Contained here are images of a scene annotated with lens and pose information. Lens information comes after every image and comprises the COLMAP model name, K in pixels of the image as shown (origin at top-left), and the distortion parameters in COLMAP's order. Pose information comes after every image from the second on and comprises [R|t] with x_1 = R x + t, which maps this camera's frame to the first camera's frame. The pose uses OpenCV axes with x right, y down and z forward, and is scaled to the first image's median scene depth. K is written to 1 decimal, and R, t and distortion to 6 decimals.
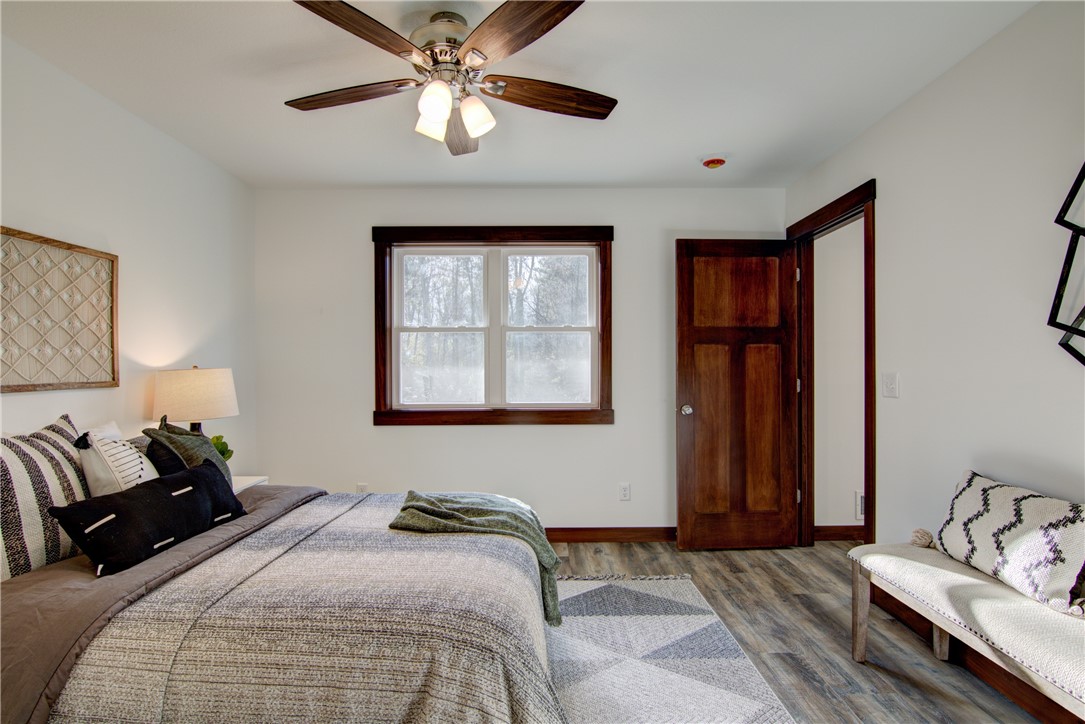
lens RADIAL K [[553.5, 0, 546.4], [0, 553.5, 363.4], [0, 0, 1]] dist [-0.004239, -0.012163]
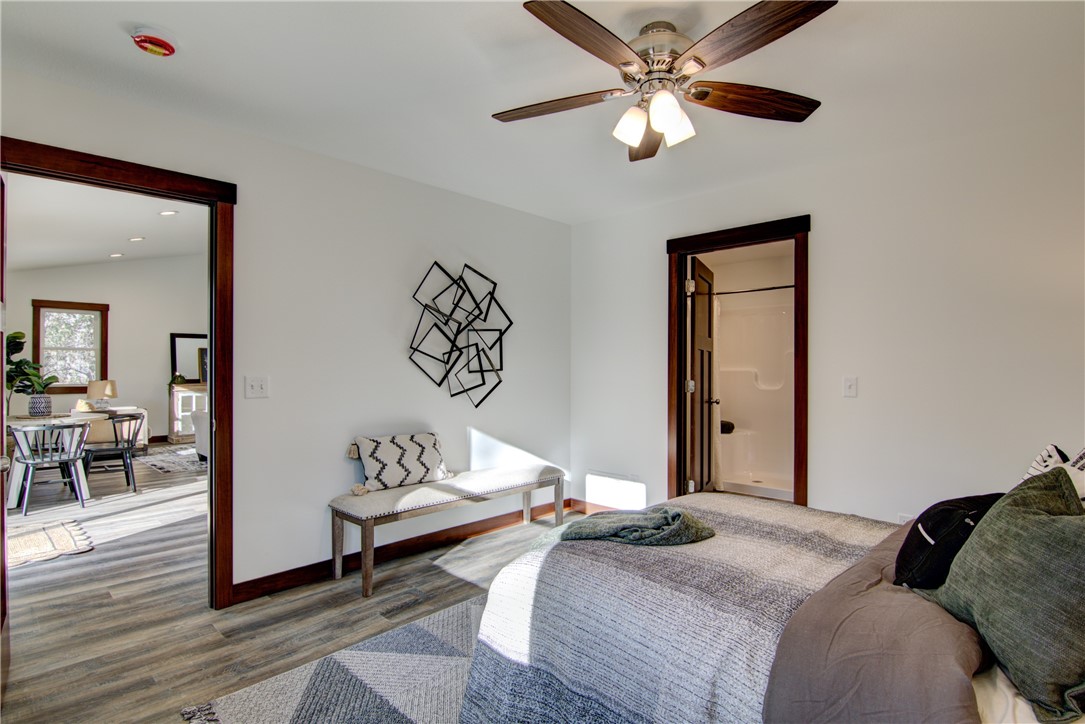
lens RADIAL K [[553.5, 0, 548.9], [0, 553.5, 368.1], [0, 0, 1]] dist [-0.004239, -0.012163]
pose [[-0.722076, 0.000724, 0.691814, -0.404640], [-0.002143, 0.999992, -0.003284, 0.003560], [-0.691811, -0.003853, -0.722068, 1.031589]]
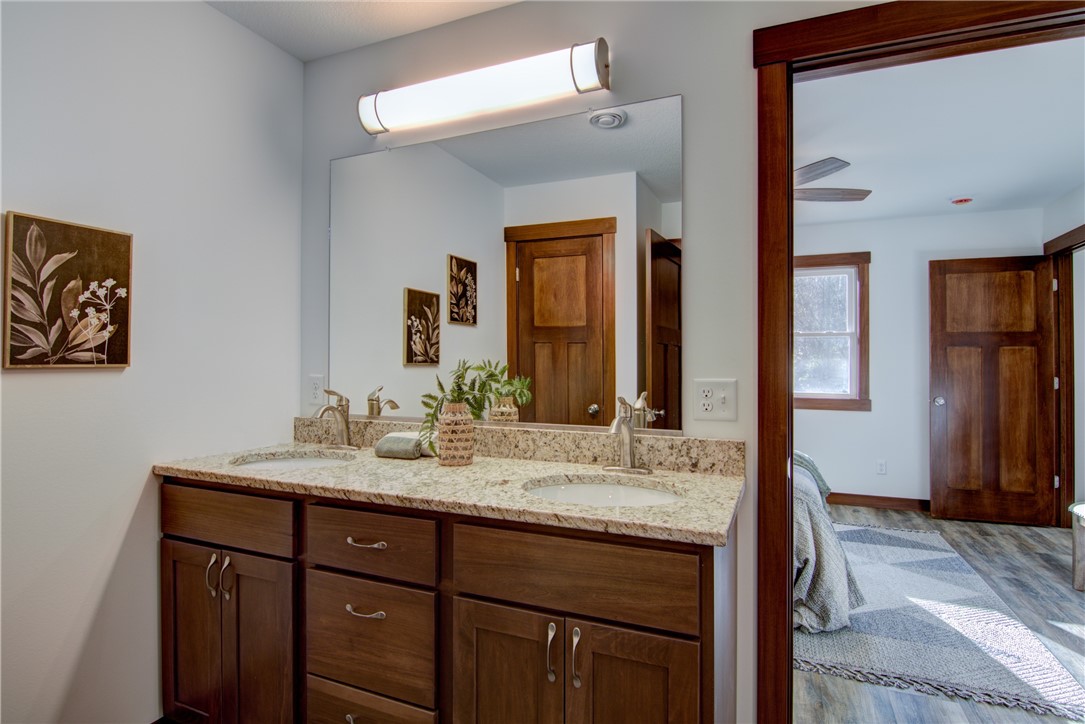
lens RADIAL K [[553.5, 0, 550.0], [0, 553.5, 352.3], [0, 0, 1]] dist [-0.004239, -0.012163]
pose [[0.916816, 0.002075, -0.399305, -0.046552], [-0.007165, 0.999911, -0.011256, -0.002939], [0.399246, 0.013181, 0.916749, -0.442480]]
